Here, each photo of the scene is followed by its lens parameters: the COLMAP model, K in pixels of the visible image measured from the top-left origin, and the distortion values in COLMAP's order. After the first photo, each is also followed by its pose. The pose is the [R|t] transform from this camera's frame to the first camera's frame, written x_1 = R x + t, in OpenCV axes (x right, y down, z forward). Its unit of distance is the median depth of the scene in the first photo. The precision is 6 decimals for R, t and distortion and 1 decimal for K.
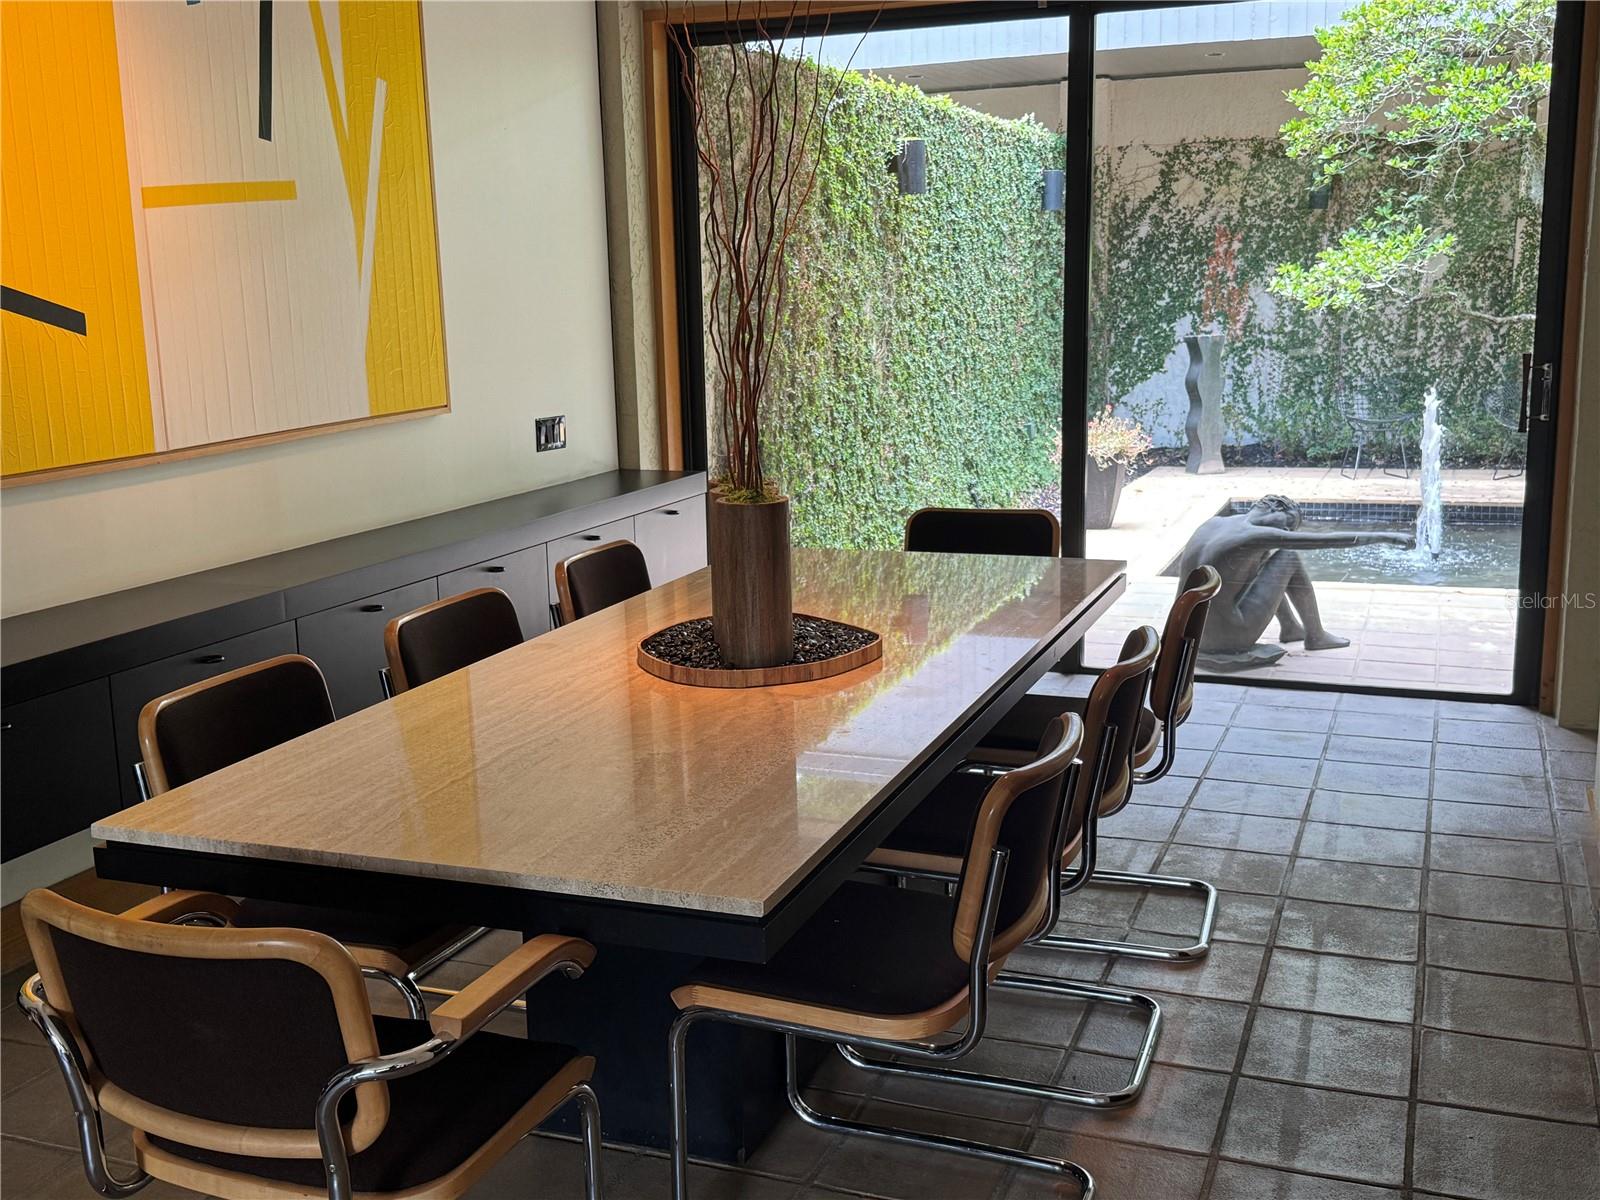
lens RADIAL K [[1676.6, 0, 799.3], [0, 1676.6, 604.9], [0, 0, 1]] dist [0.112414, 0.000000]
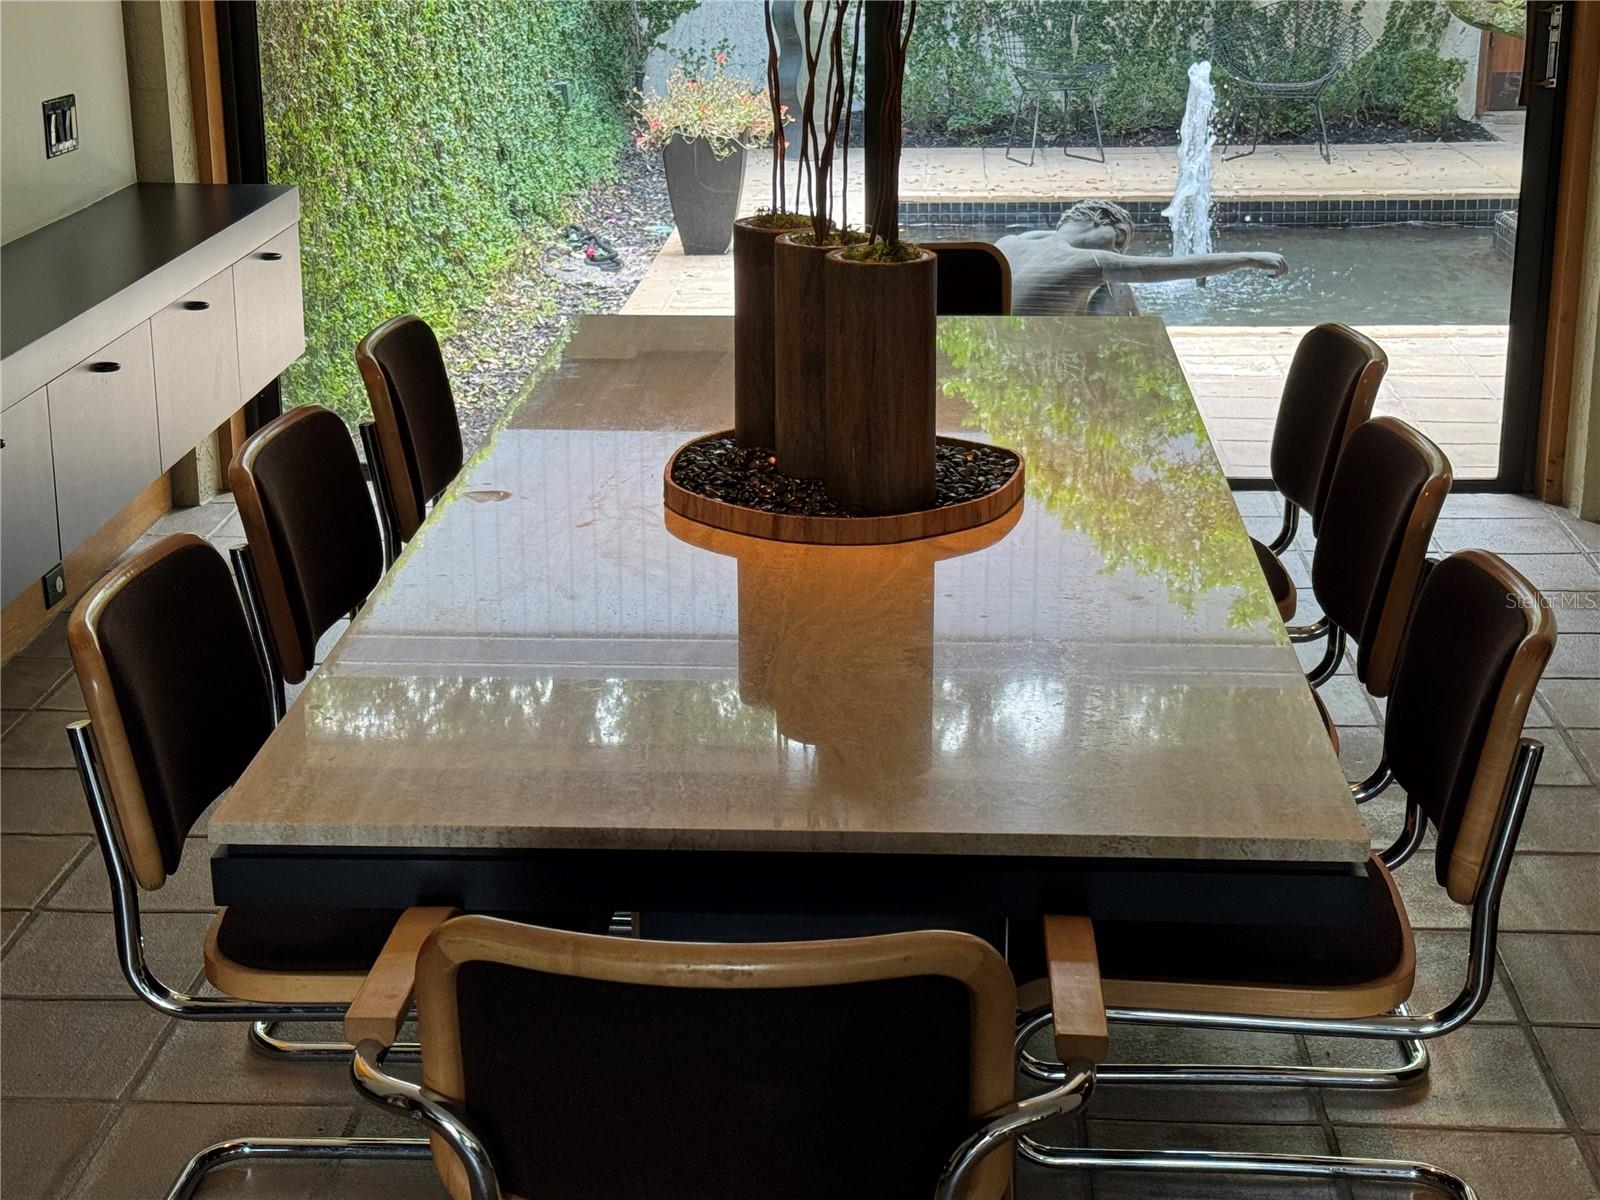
lens RADIAL K [[2747.0, 0, 800.3], [0, 2747.0, 600.7], [0, 0, 1]] dist [0.163103, 0.000000]
pose [[0.949220, -0.069600, 0.306819, -0.151930], [0.043357, 0.994857, 0.091541, -0.010835], [-0.311612, -0.073590, 0.947355, -0.008418]]
